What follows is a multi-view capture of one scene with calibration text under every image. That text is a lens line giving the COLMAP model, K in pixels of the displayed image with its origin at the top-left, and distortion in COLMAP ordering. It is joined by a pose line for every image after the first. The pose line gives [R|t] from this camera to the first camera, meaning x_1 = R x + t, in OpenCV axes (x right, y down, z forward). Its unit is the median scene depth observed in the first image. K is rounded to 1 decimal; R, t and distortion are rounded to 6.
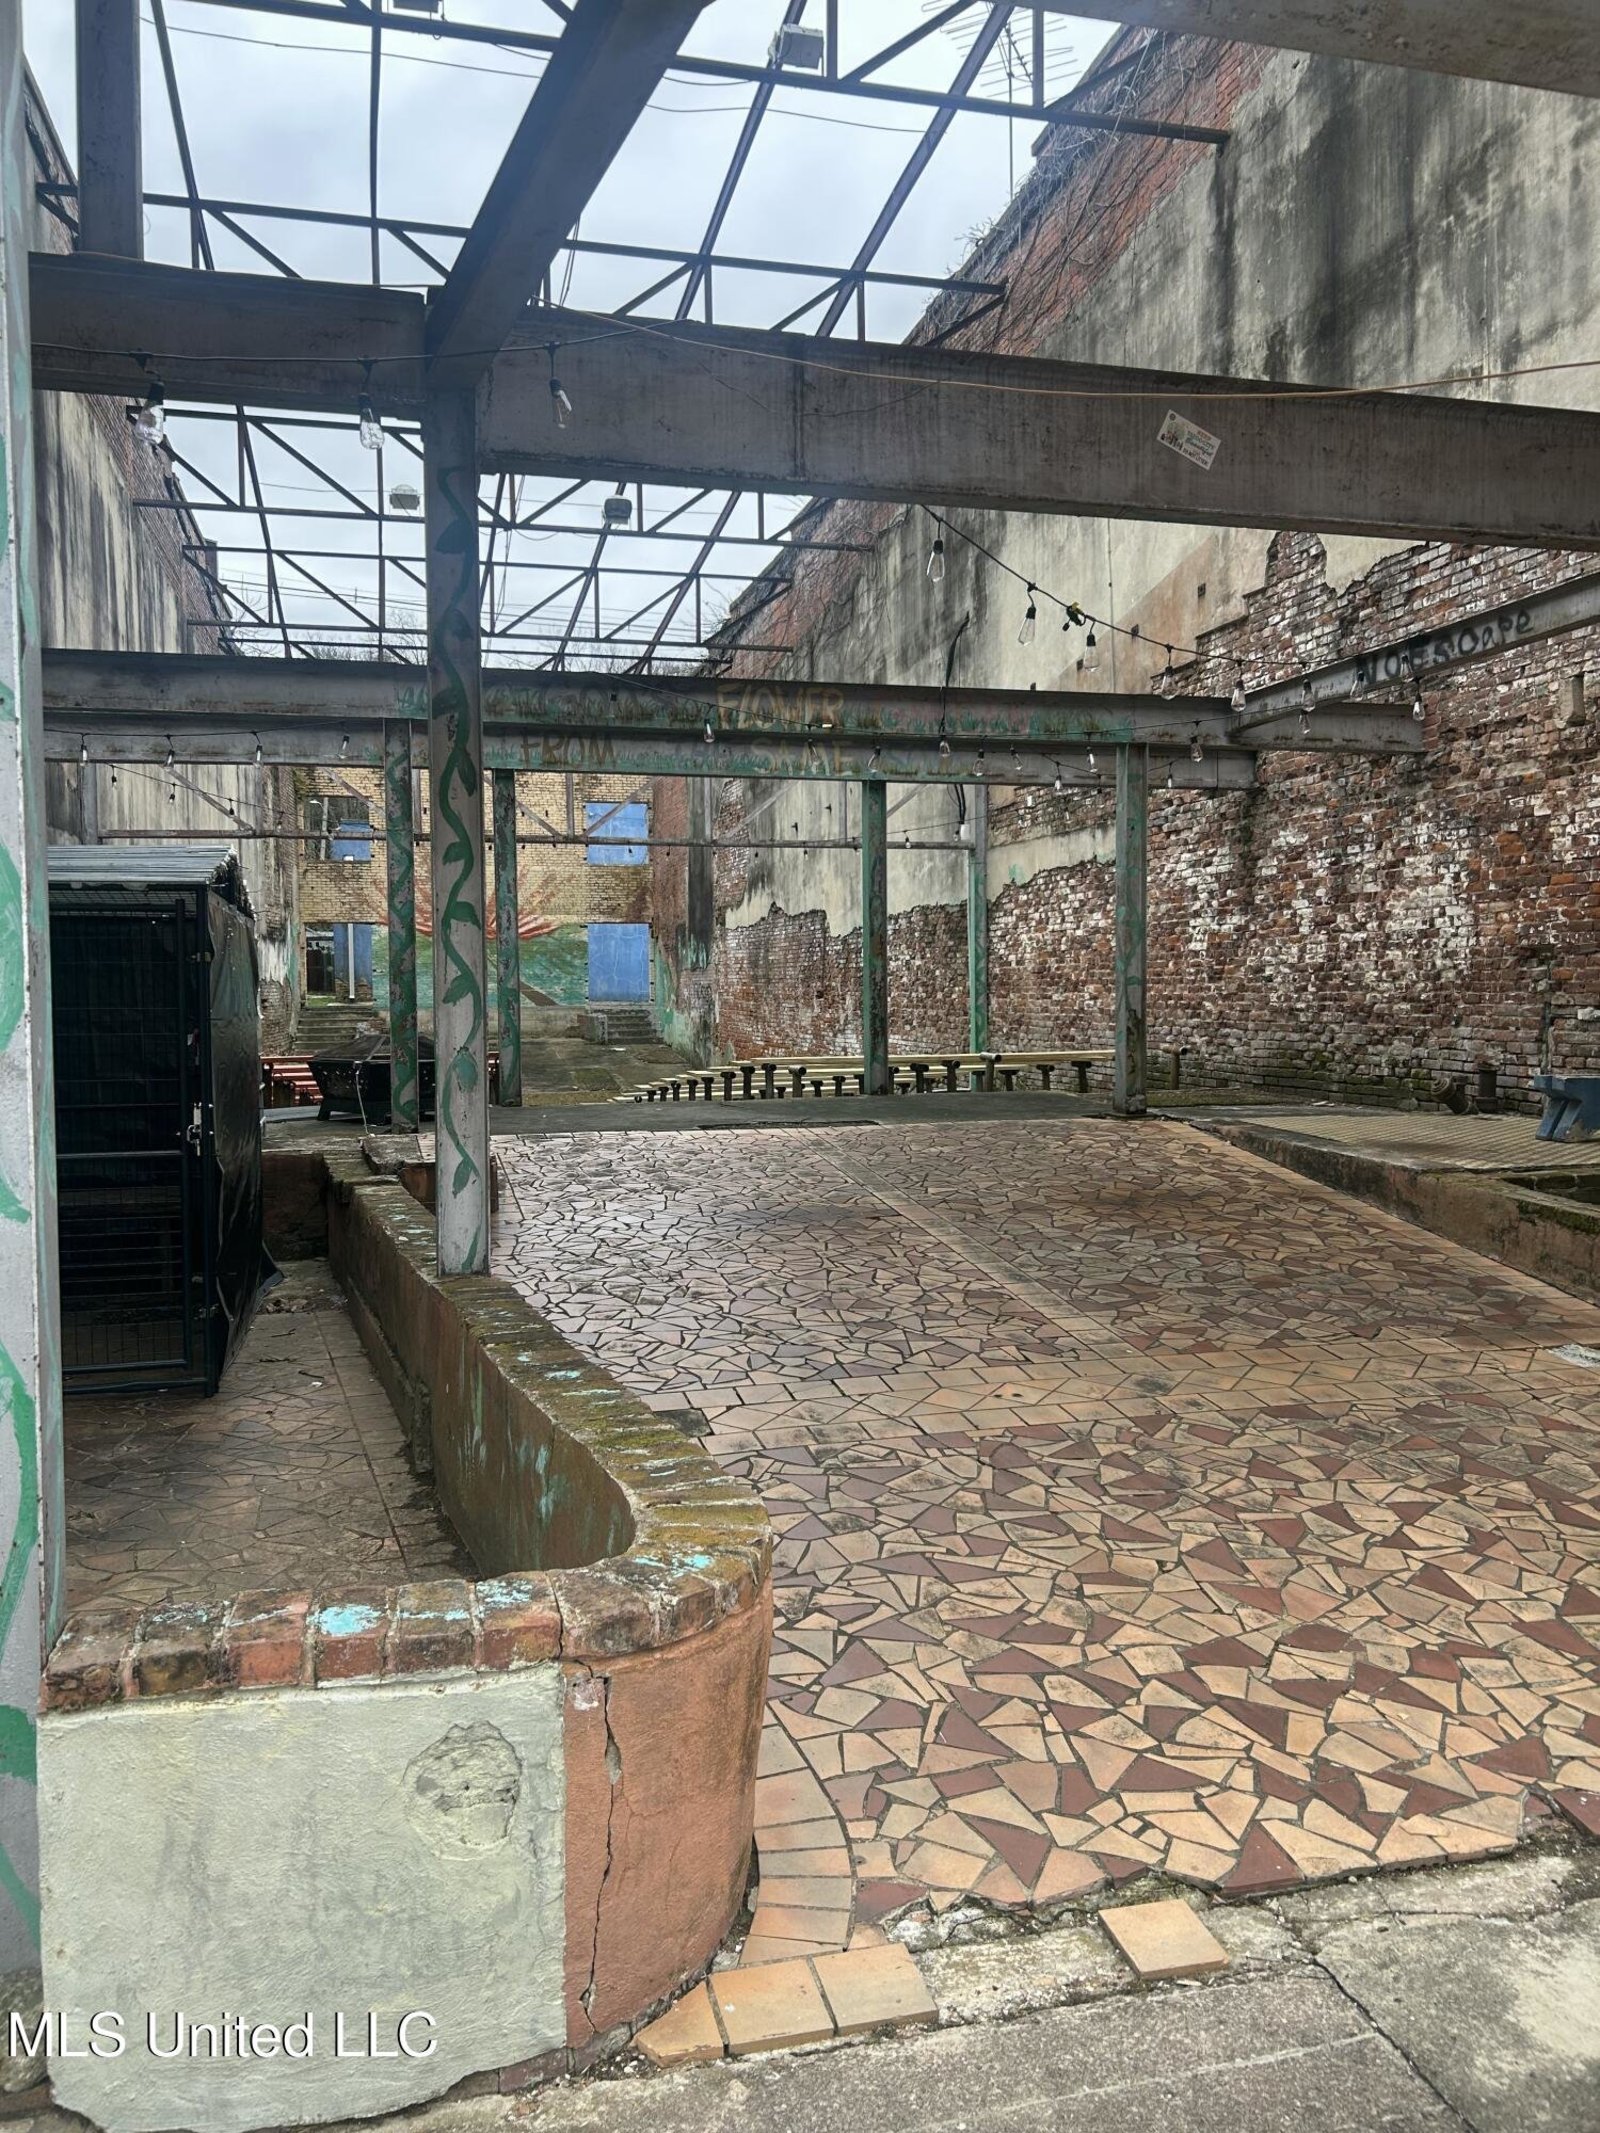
lens RADIAL K [[1601.8, 0, 789.6], [0, 1601.8, 1061.8], [0, 0, 1]] dist [0.169634, -0.162985]
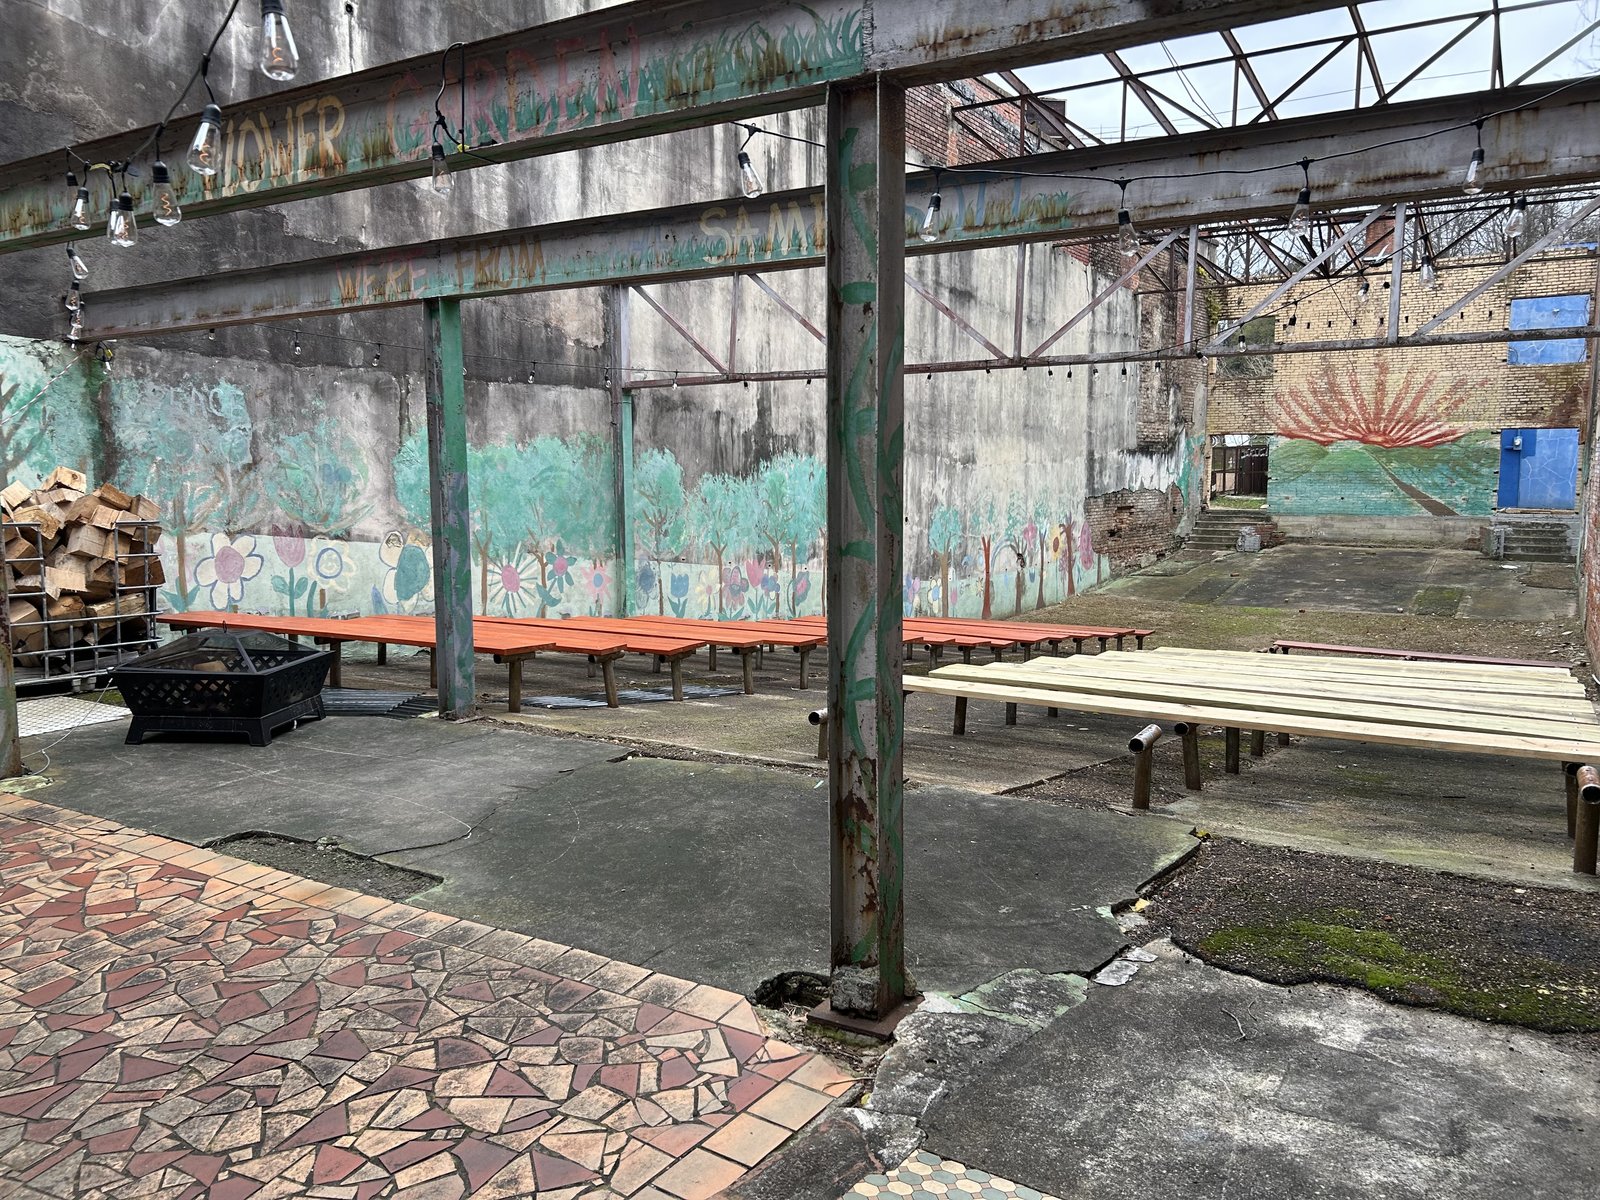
lens RADIAL K [[1202.3, 0, 737.3], [0, 1202.3, 604.0], [0, 0, 1]] dist [0.092177, -0.134553]
pose [[0.677296, 0.087729, -0.730462, 0.211224], [-0.042098, 0.995860, 0.080570, -0.049001], [0.734506, -0.023818, 0.678185, 0.399717]]
